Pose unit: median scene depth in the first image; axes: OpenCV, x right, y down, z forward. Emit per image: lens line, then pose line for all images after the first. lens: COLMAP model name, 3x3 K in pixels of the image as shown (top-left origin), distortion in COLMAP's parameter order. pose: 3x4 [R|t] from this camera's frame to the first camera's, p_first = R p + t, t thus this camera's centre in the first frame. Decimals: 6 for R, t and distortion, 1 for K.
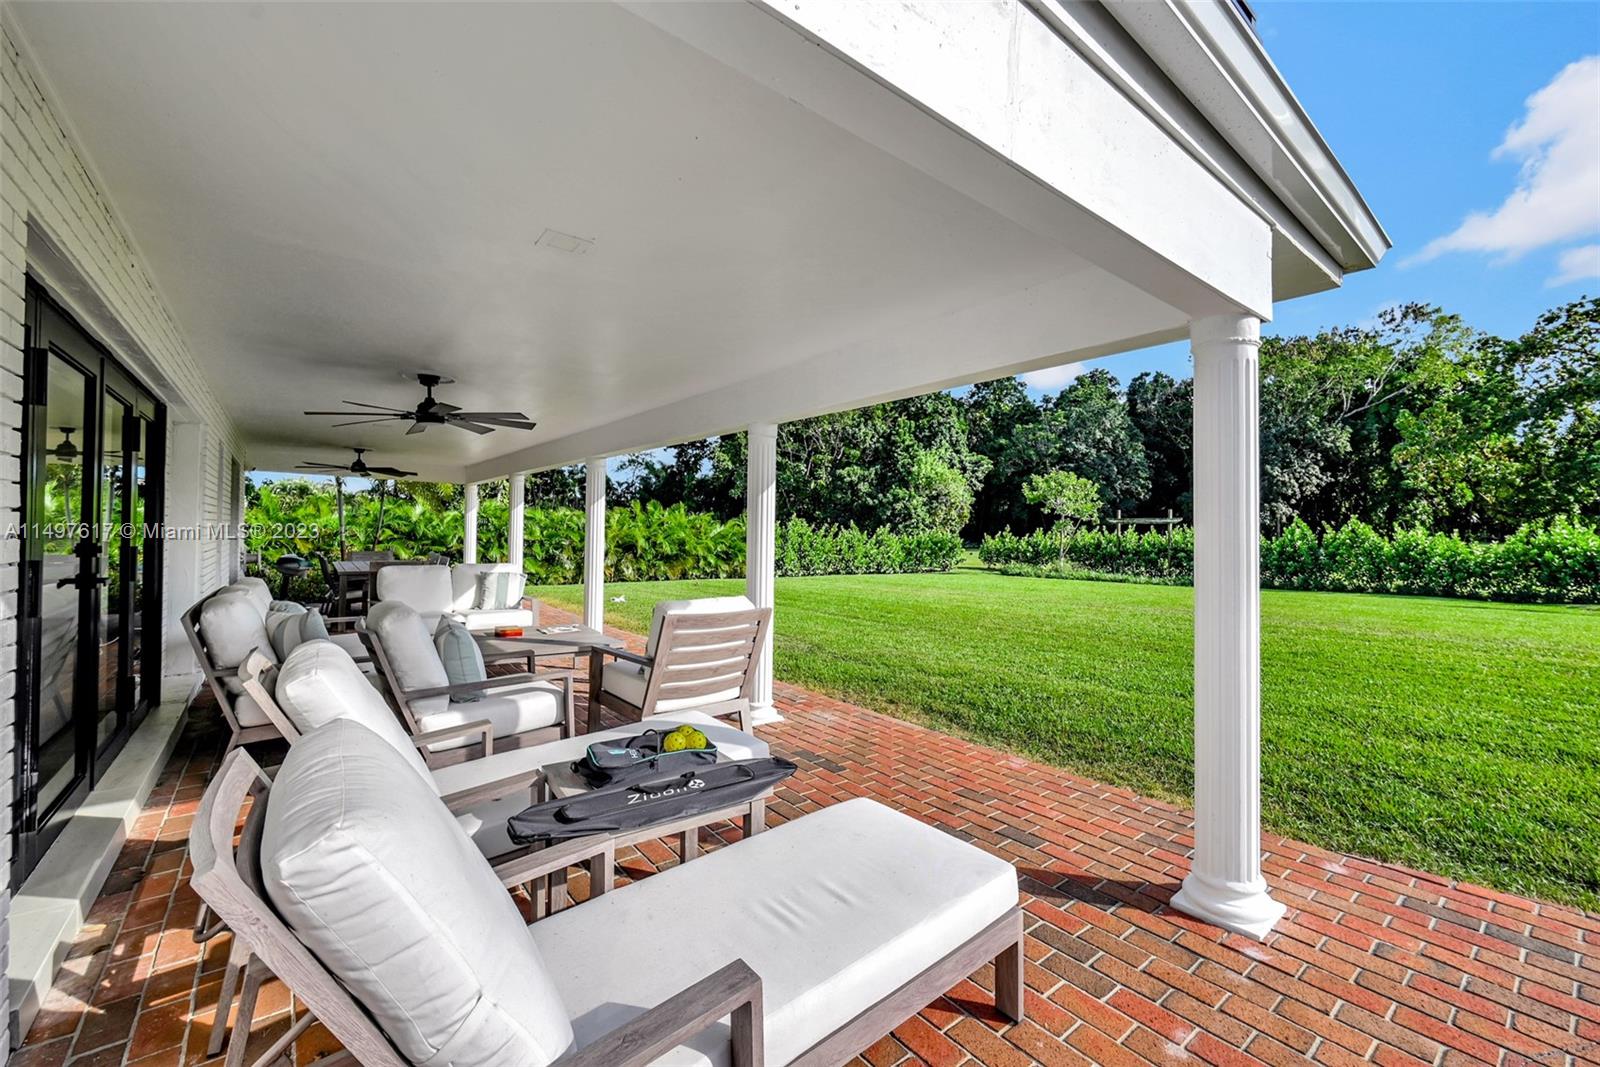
lens RADIAL K [[646.3, 0, 802.4], [0, 646.3, 527.2], [0, 0, 1]] dist [-0.000102, 0.000015]
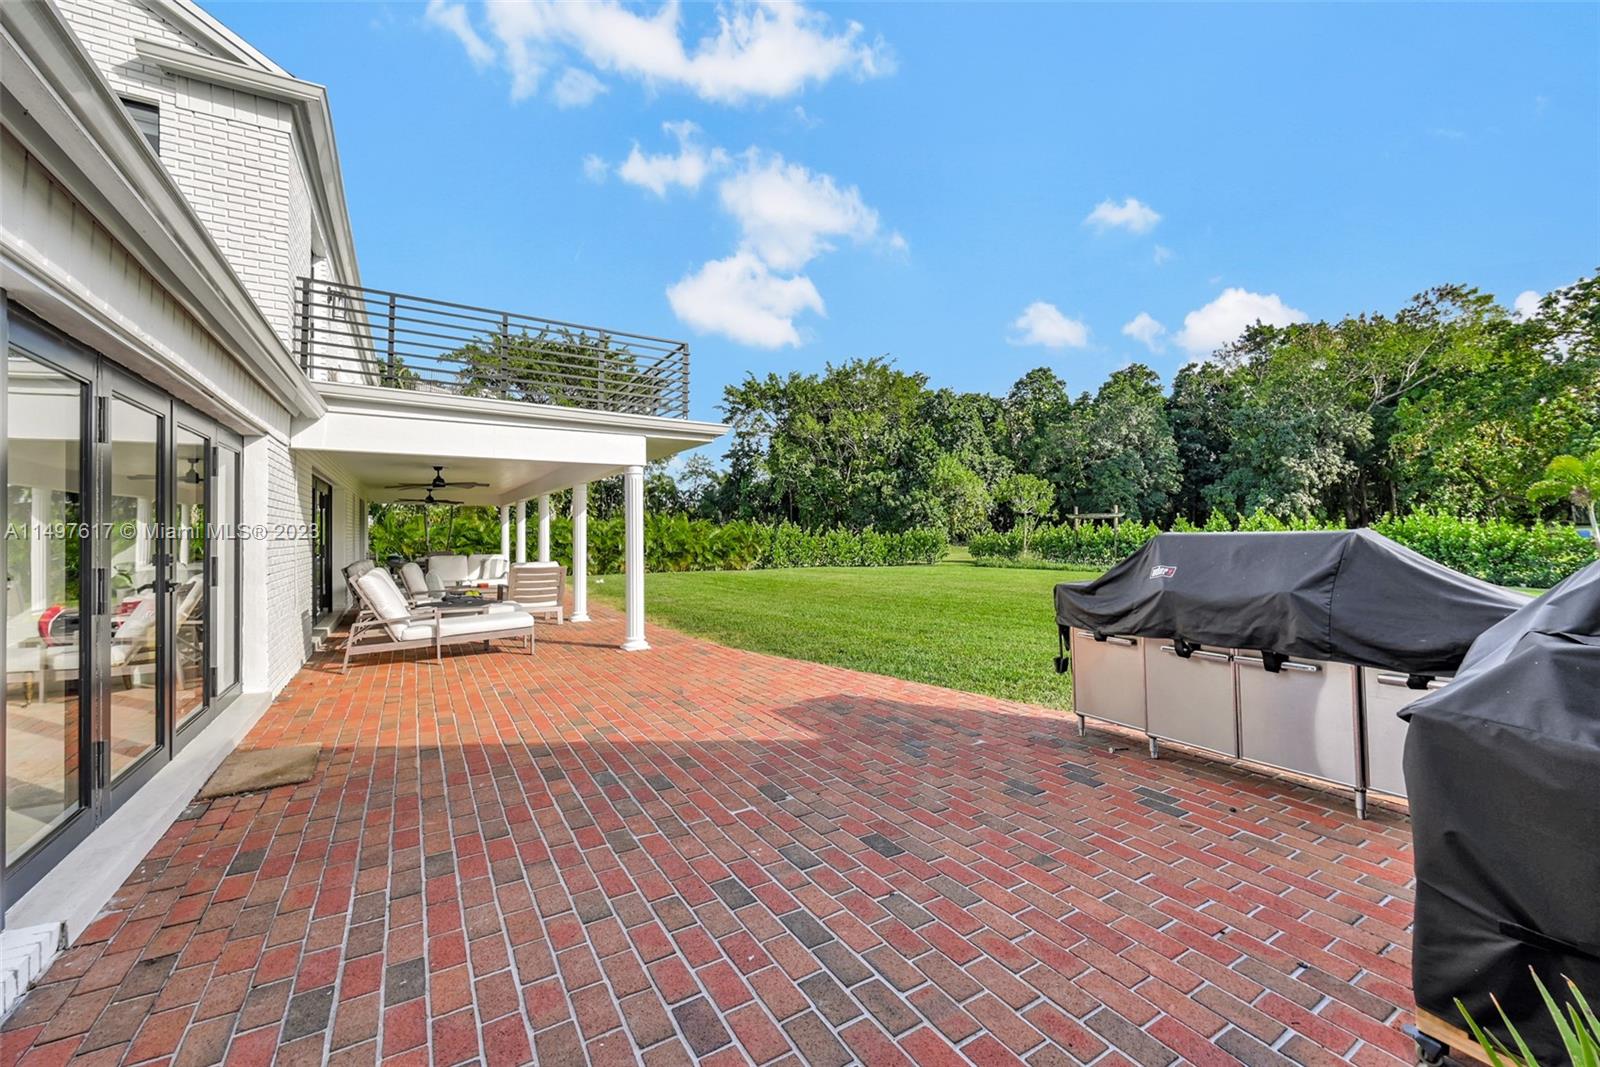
lens RADIAL K [[646.4, 0, 800.0], [0, 646.4, 533.5], [0, 0, 1]] dist [-0.001396, -0.000230]
pose [[0.990988, -0.022537, -0.132043, 0.091409], [0.023576, 0.999702, 0.006311, 0.001001], [0.131862, -0.009367, 0.991224, -0.100033]]
